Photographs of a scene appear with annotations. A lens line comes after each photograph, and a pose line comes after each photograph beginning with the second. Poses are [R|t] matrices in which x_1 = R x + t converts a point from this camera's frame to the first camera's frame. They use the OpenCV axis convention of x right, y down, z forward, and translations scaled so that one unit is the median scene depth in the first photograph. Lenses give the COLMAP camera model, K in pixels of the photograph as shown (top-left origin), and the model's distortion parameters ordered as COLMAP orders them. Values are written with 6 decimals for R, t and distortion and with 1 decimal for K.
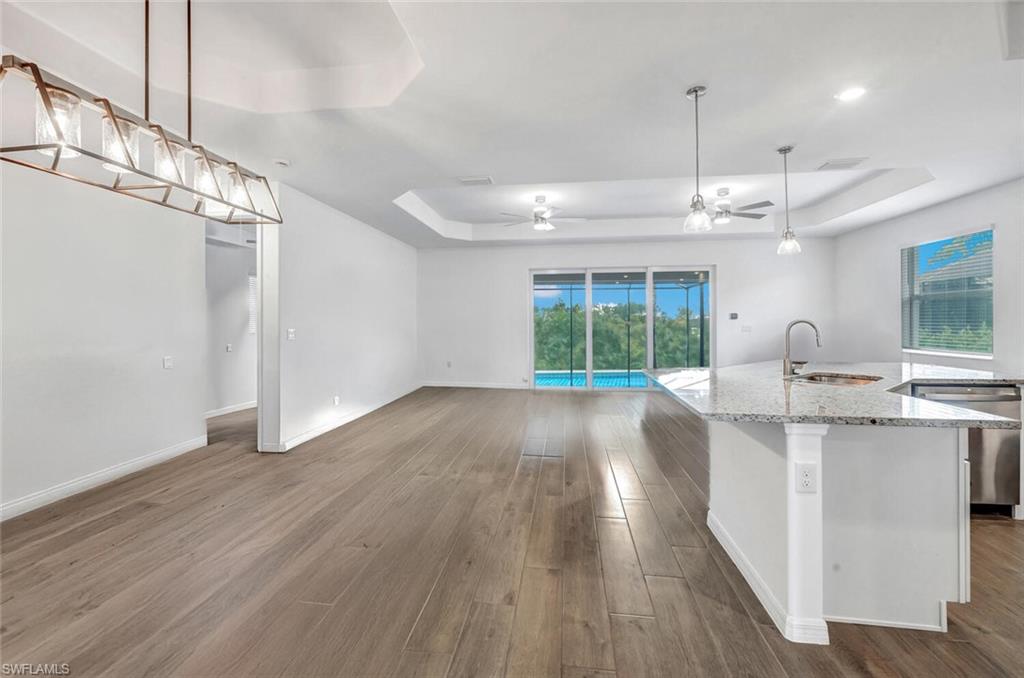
lens RADIAL K [[416.3, 0, 511.8], [0, 416.3, 327.8], [0, 0, 1]] dist [-0.001250, -0.000025]
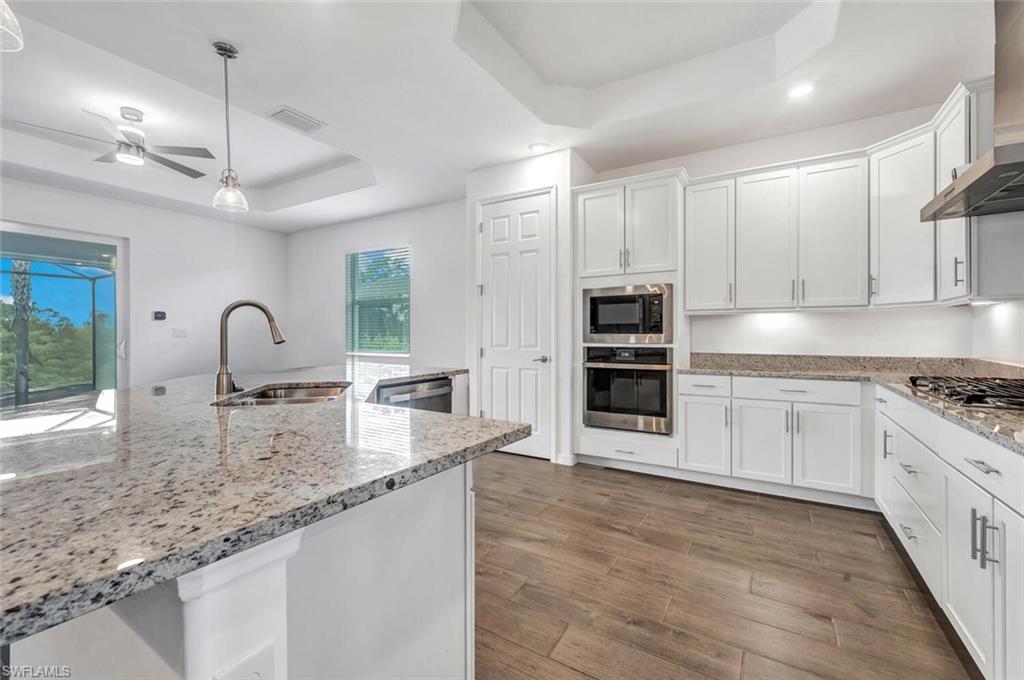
lens RADIAL K [[428.3, 0, 518.7], [0, 428.3, 333.2], [0, 0, 1]] dist [-0.002590, -0.000562]
pose [[0.396443, 0.006972, 0.918033, 0.246498], [0.007048, 0.999919, -0.010638, 0.033478], [-0.918032, 0.010688, 0.396362, 0.340800]]
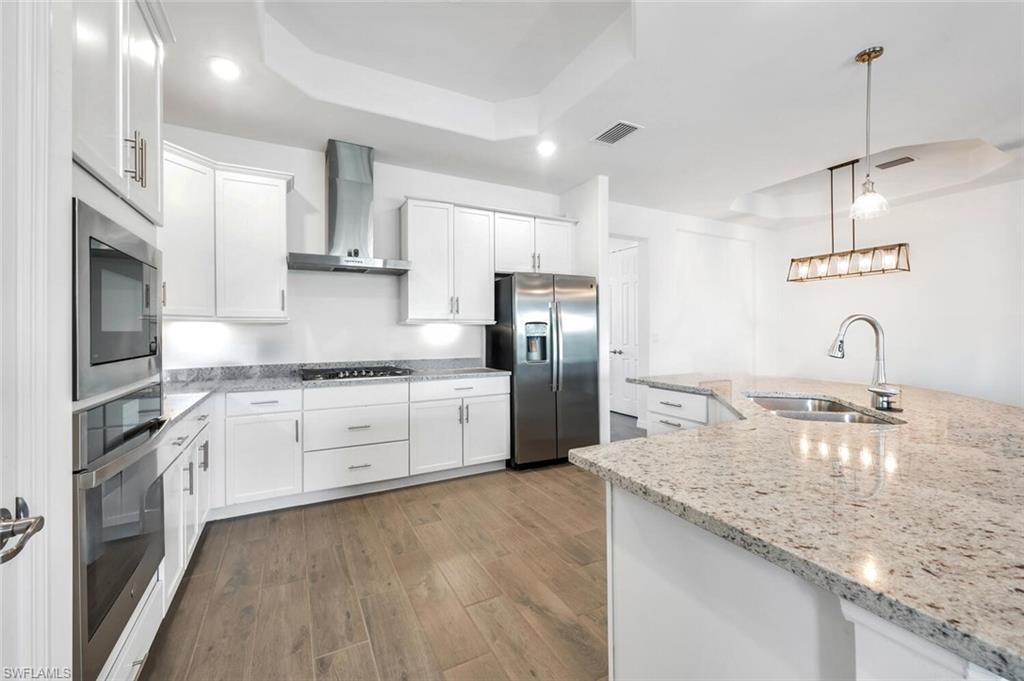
lens RADIAL K [[416.3, 0, 511.8], [0, 416.3, 329.3], [0, 0, 1]] dist [-0.001250, -0.000025]
pose [[-0.816317, 0.004451, -0.577587, 1.307626], [0.004095, 0.999990, 0.001918, -0.002831], [0.577589, -0.000800, -0.816327, 1.072726]]
